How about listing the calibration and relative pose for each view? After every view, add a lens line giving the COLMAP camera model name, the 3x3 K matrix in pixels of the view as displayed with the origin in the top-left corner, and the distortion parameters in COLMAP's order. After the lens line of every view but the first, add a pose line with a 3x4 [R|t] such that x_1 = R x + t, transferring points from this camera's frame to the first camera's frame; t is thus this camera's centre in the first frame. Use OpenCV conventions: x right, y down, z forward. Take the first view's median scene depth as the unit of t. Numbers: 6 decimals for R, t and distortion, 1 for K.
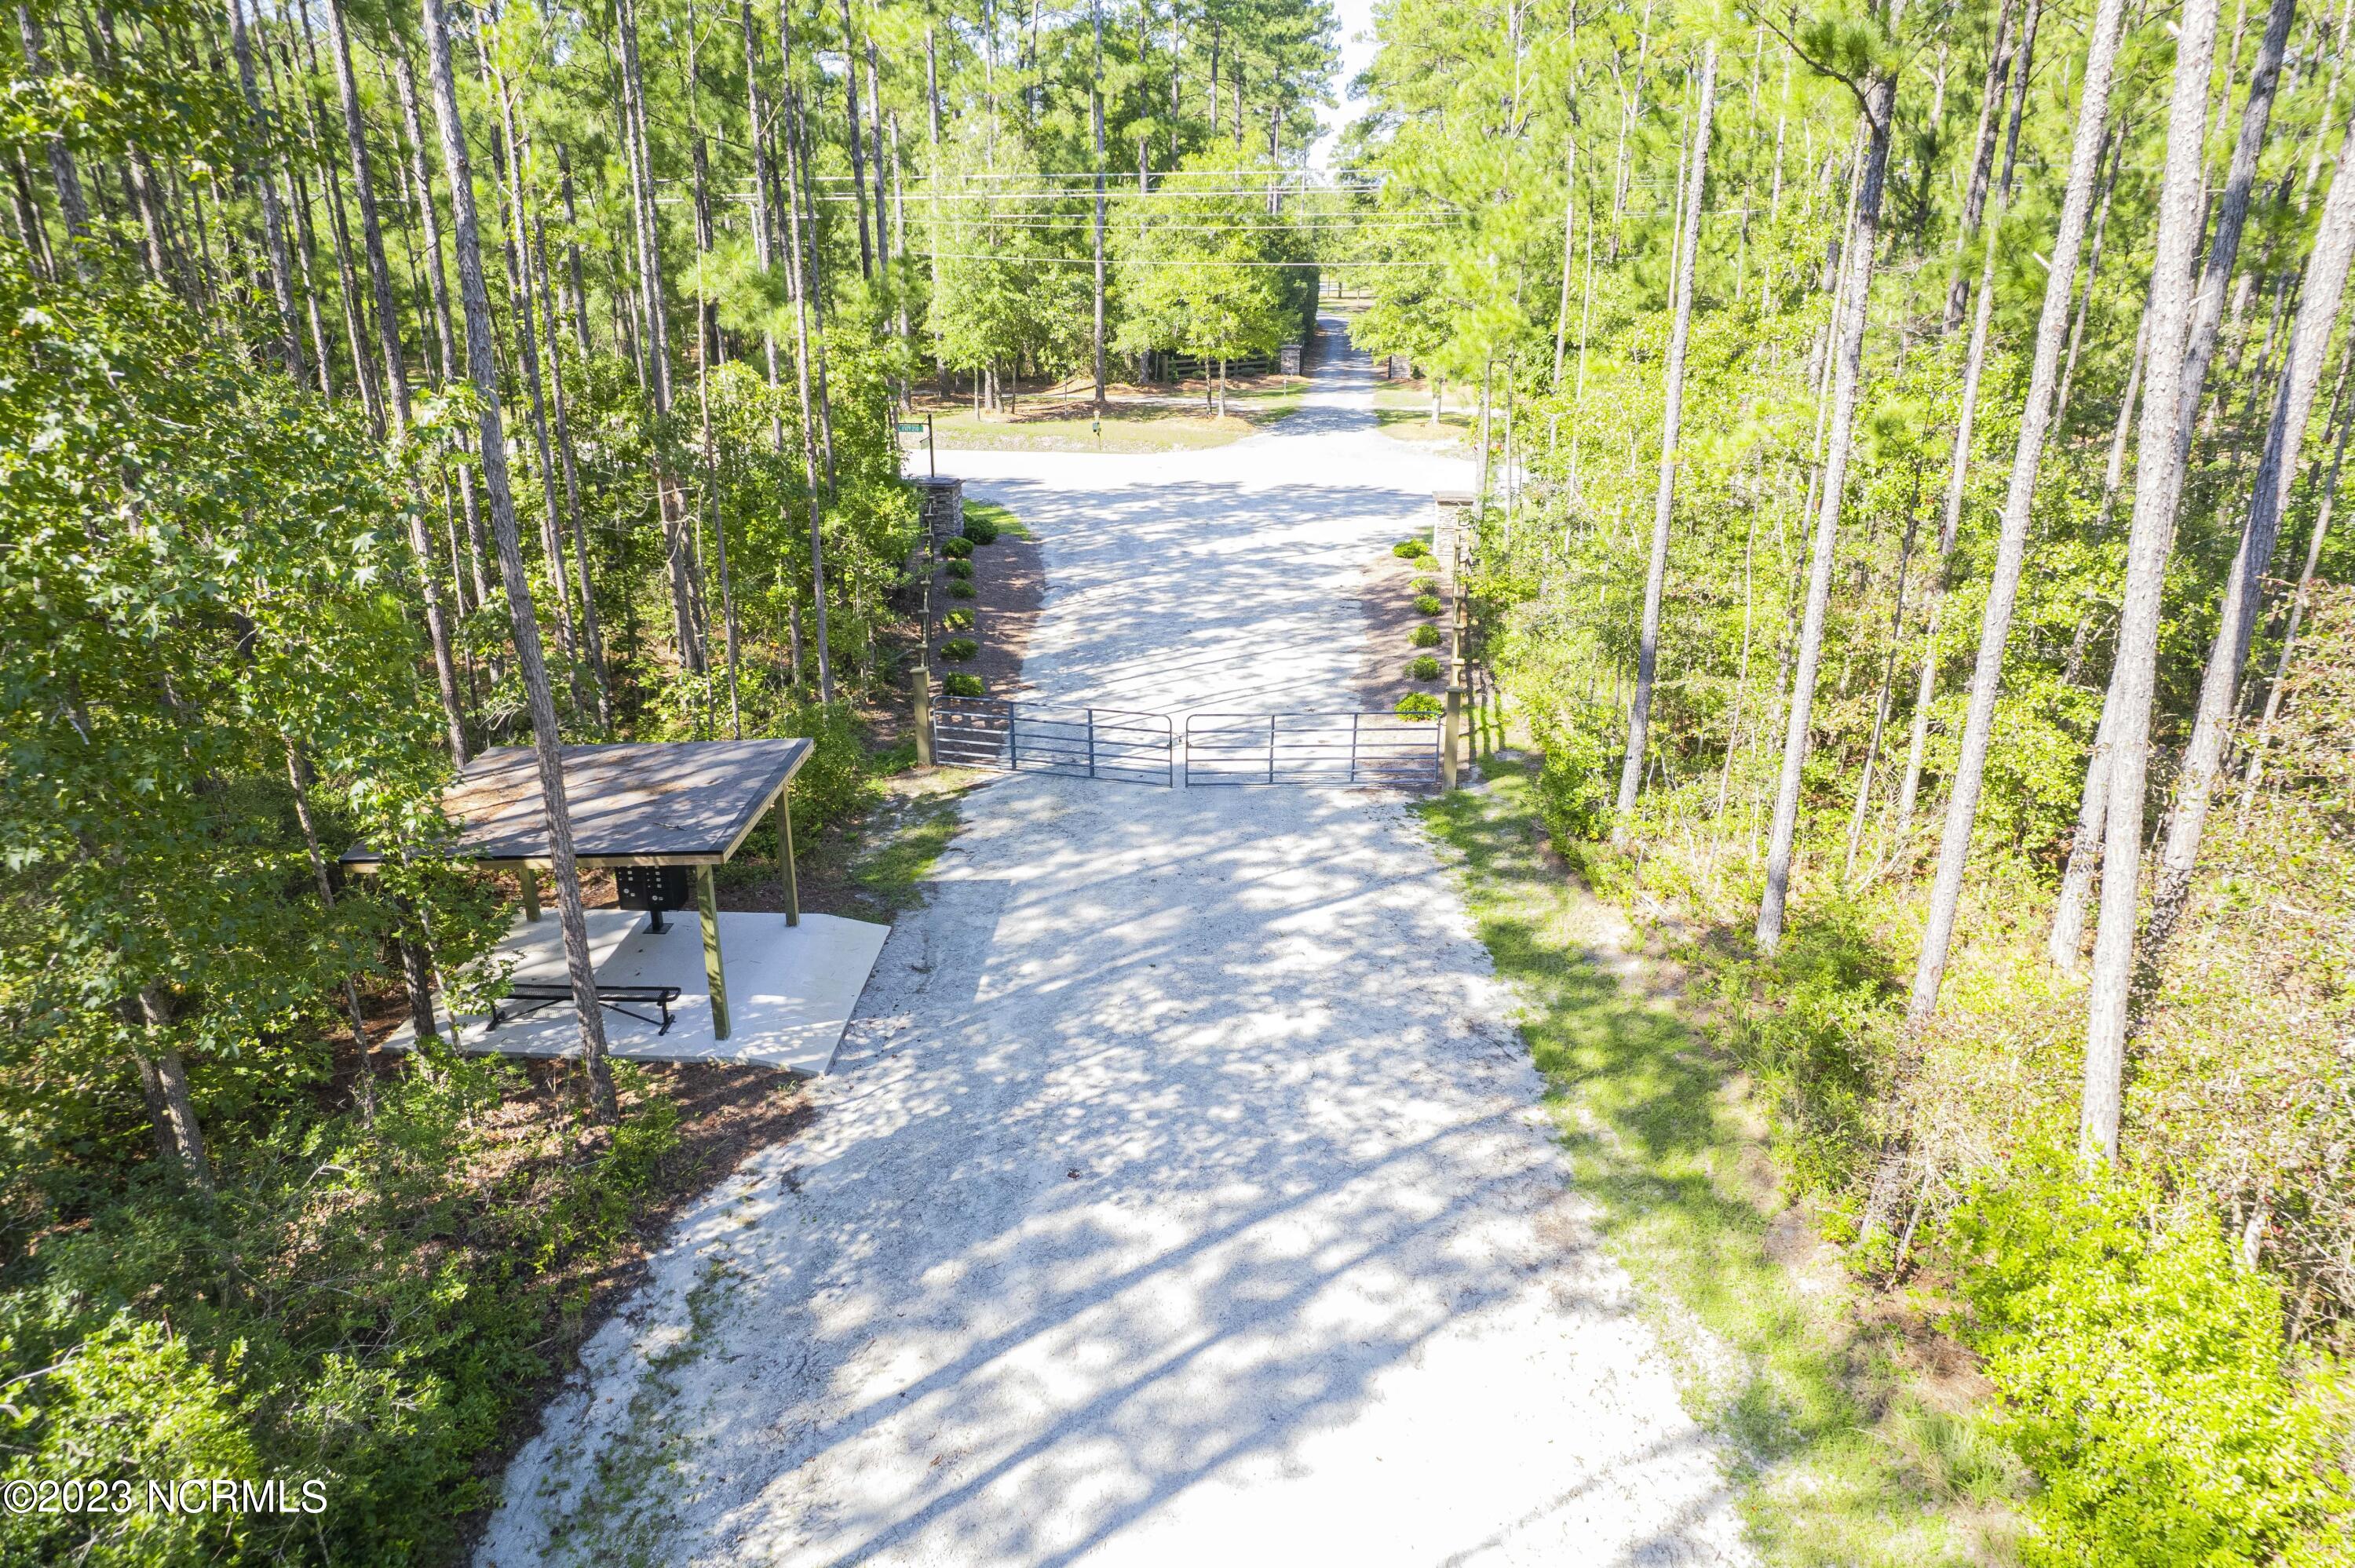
lens RADIAL K [[1508.9, 0, 1184.6], [0, 1508.9, 793.7], [0, 0, 1]] dist [-0.080162, 0.071603]
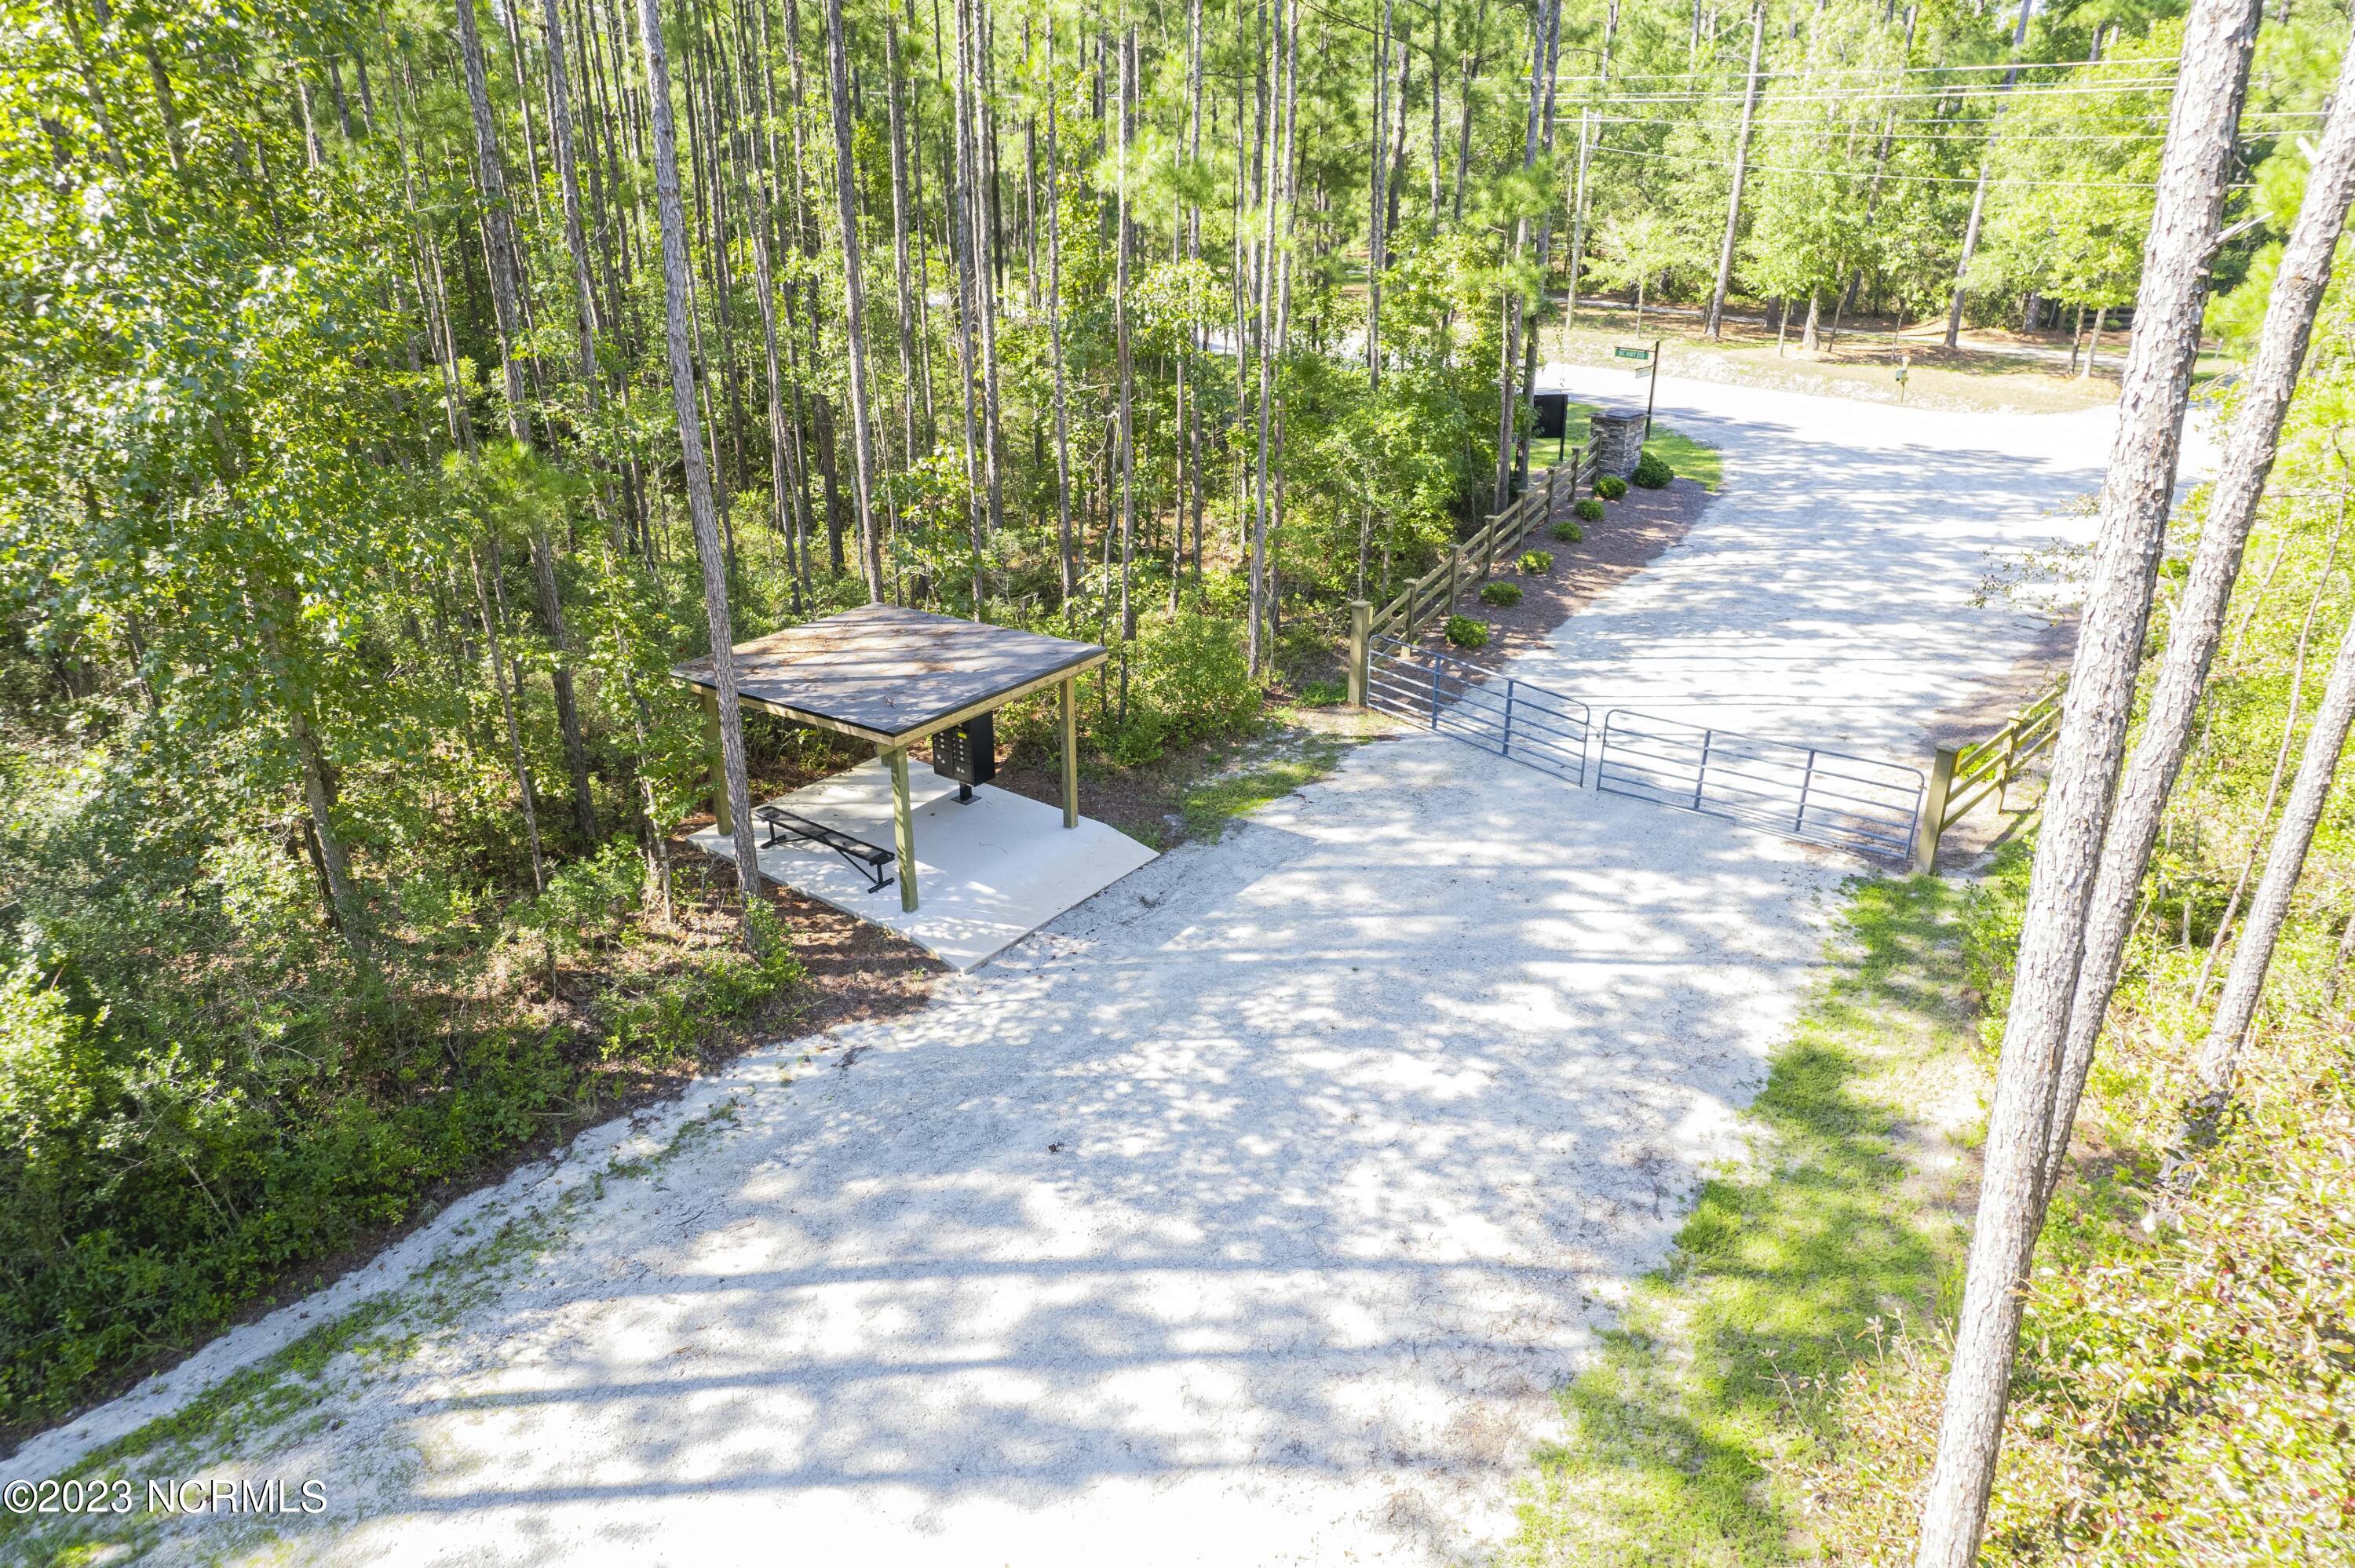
lens RADIAL K [[1508.9, 0, 1184.6], [0, 1508.9, 793.7], [0, 0, 1]] dist [-0.080162, 0.071603]
pose [[0.818537, 0.234673, -0.524334, 0.321456], [-0.205974, 0.971957, 0.113466, -0.063704], [0.536257, 0.015123, 0.843919, 0.178403]]
